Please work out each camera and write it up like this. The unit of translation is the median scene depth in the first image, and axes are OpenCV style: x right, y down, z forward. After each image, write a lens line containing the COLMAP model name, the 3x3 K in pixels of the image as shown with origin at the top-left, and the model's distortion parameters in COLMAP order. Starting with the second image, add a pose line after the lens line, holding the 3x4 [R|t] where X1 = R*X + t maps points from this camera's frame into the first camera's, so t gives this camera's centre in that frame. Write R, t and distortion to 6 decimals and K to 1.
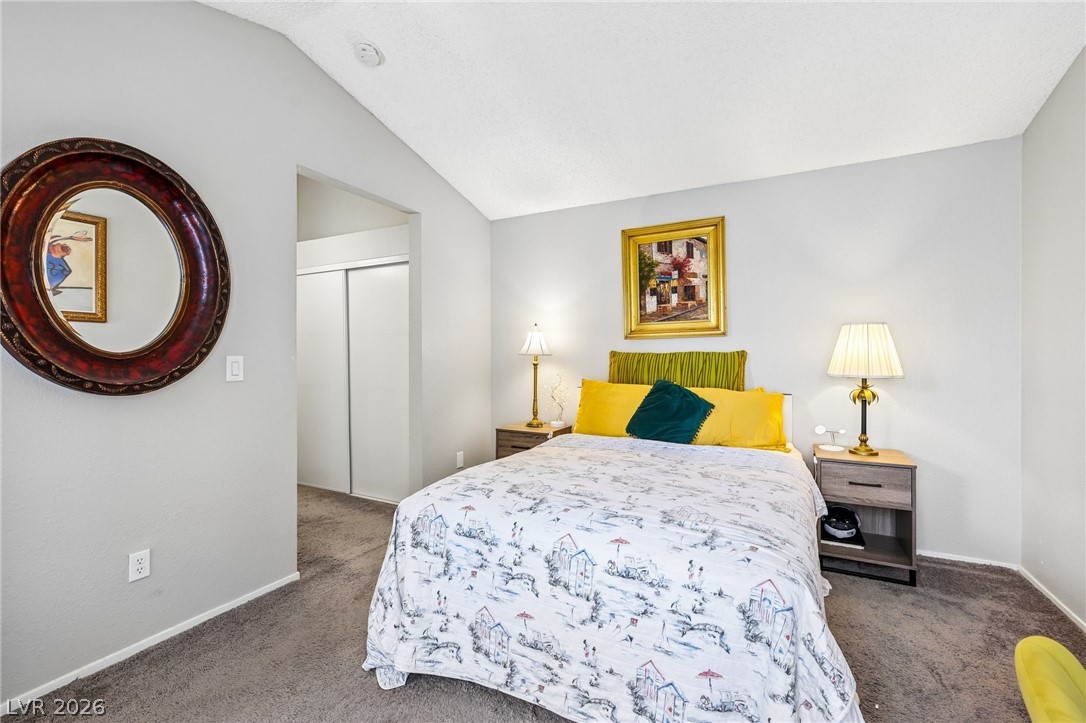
lens RADIAL K [[473.1, 0, 542.4], [0, 473.1, 355.0], [0, 0, 1]] dist [-0.000867, -0.000506]
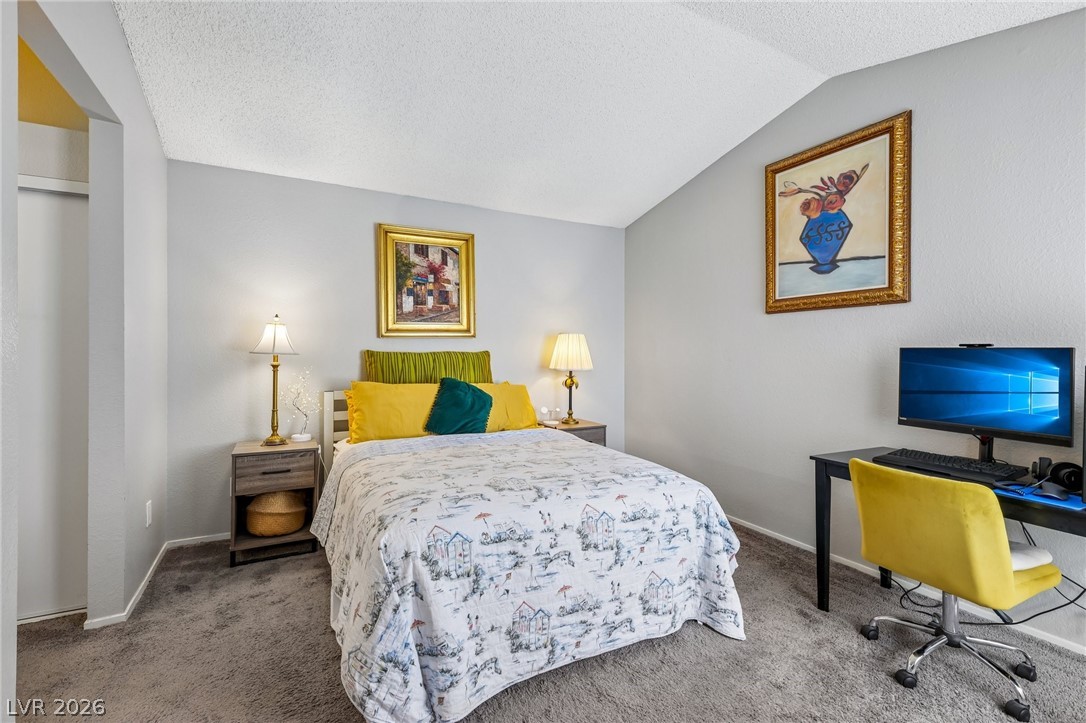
lens RADIAL K [[477.3, 0, 557.7], [0, 477.3, 349.3], [0, 0, 1]] dist [-0.000376, -0.000084]
pose [[0.559661, 0.012114, 0.828633, -0.450255], [-0.004137, 0.999922, -0.011823, -0.000143], [-0.828711, 0.003189, 0.559667, 0.173748]]
